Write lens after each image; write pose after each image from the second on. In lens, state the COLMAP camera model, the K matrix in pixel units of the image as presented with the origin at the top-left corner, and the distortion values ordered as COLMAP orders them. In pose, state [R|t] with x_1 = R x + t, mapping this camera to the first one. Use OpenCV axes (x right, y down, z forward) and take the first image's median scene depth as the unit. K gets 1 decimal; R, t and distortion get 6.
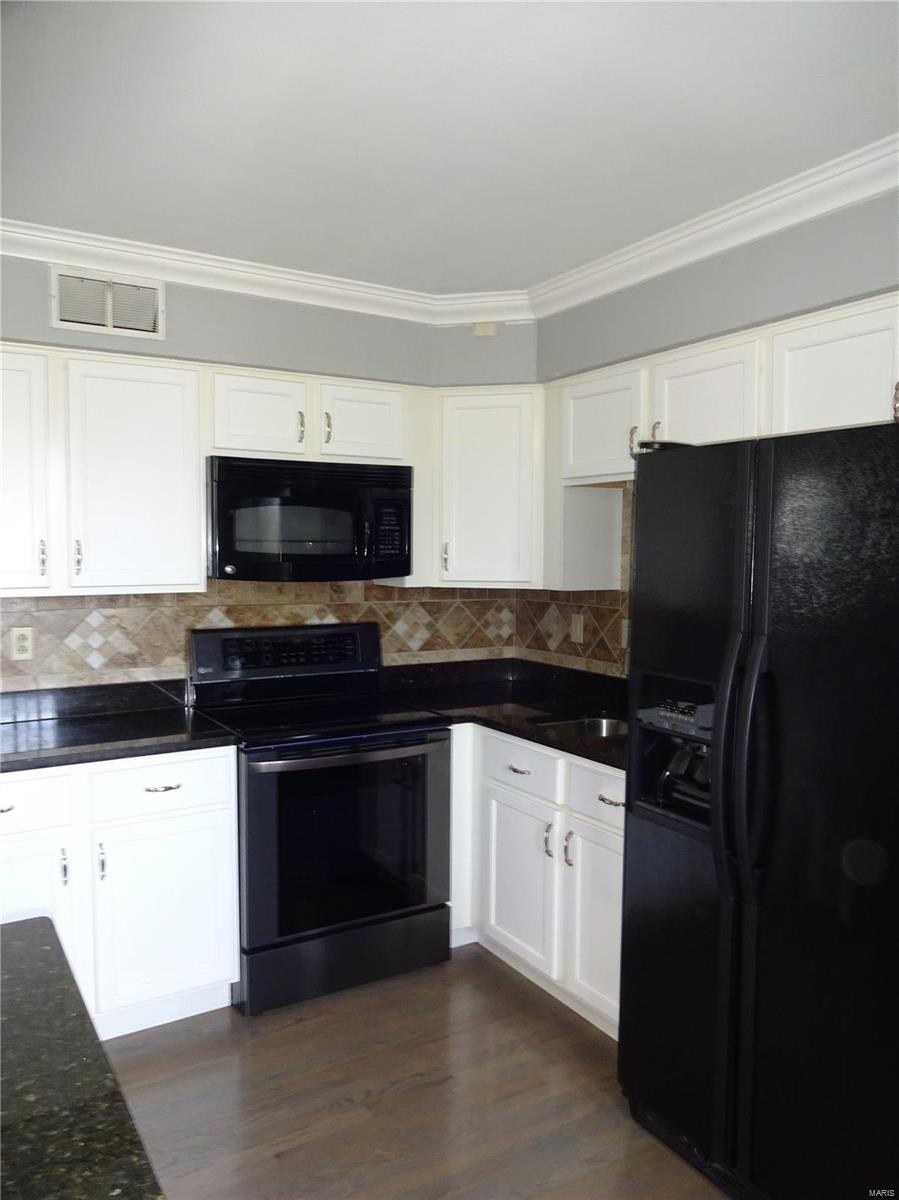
lens RADIAL K [[888.8, 0, 461.9], [0, 888.8, 605.8], [0, 0, 1]] dist [-0.001817, -0.004079]
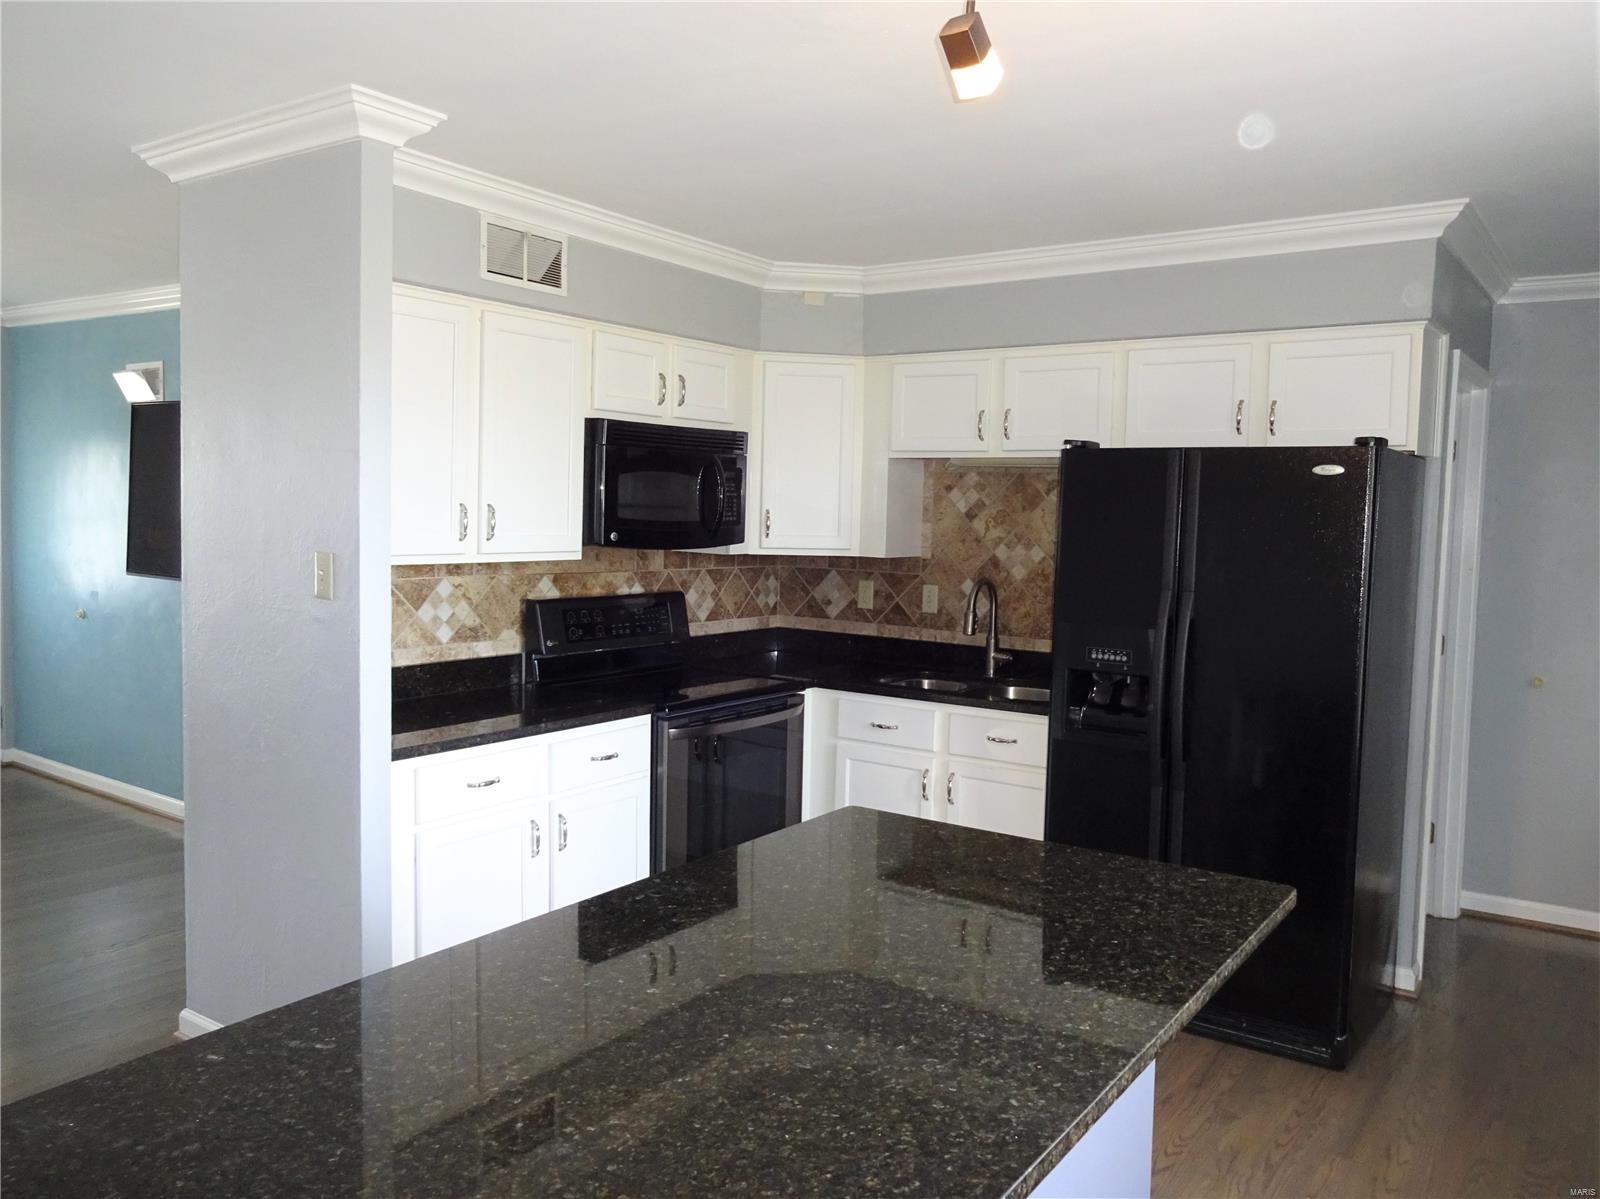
lens RADIAL K [[1185.1, 0, 806.8], [0, 1185.1, 594.3], [0, 0, 1]] dist [-0.001817, -0.004079]
pose [[0.918375, -0.013009, 0.395497, -0.508697], [0.007299, 0.999846, 0.015938, 0.003213], [-0.395644, -0.011751, 0.918329, -0.233949]]
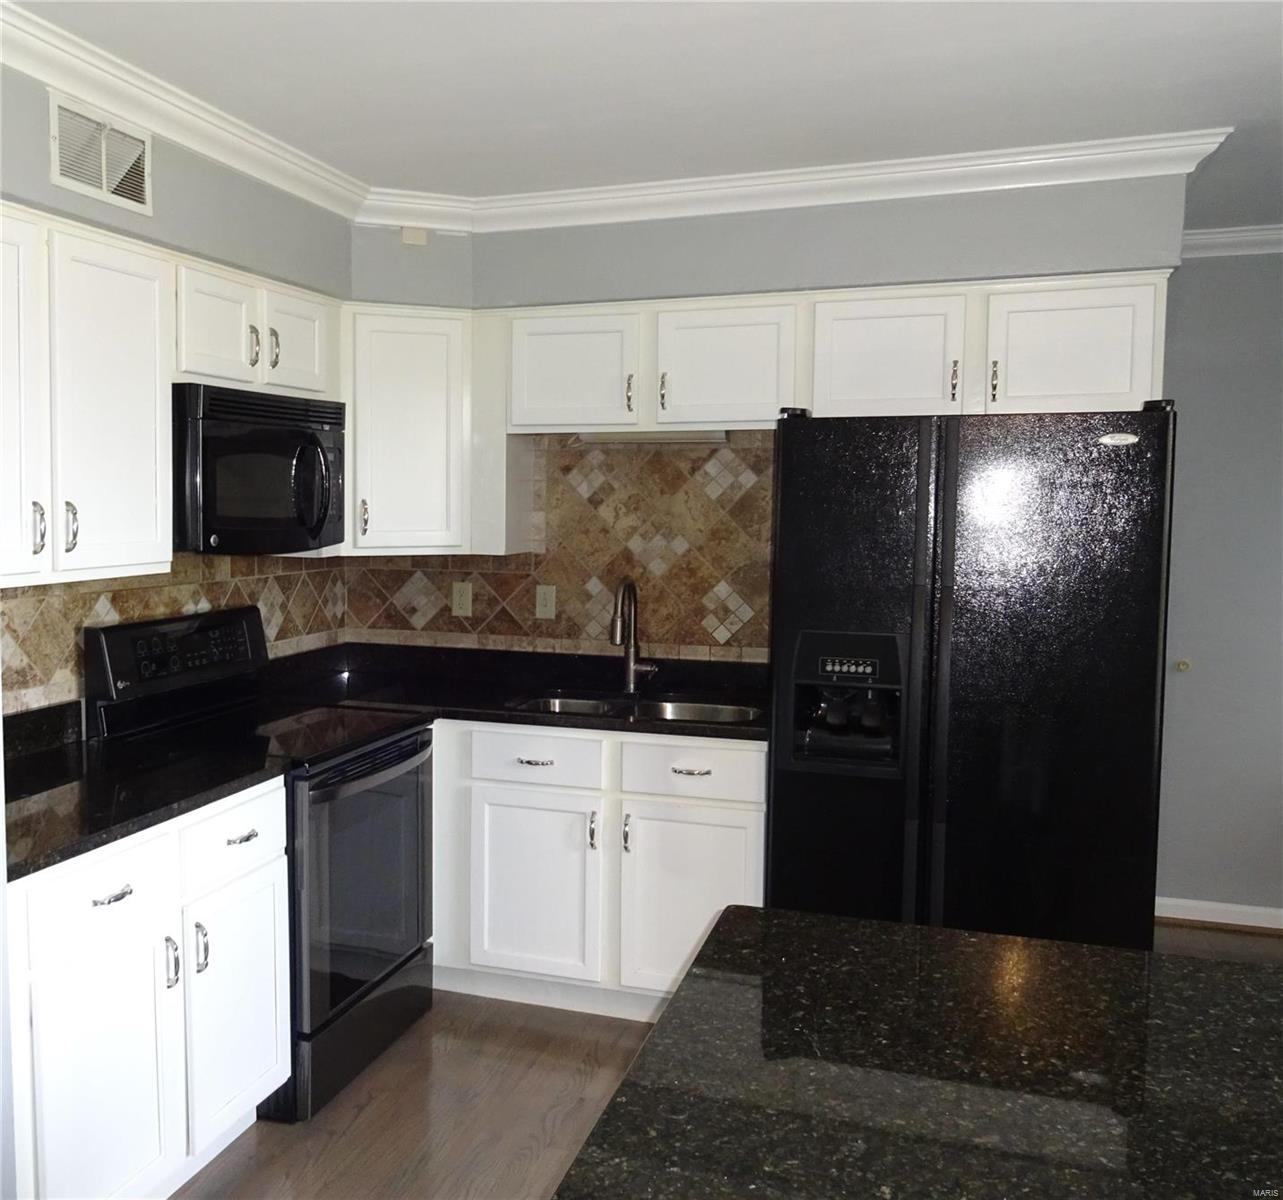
lens RADIAL K [[1255.8, 0, 463.4], [0, 1255.8, 603.3], [0, 0, 1]] dist [0.004287, -0.003347]
pose [[0.807790, -0.053962, 0.586995, -0.618833], [0.039937, 0.998523, 0.036834, -0.016056], [-0.588116, -0.006311, 0.808752, 0.040426]]
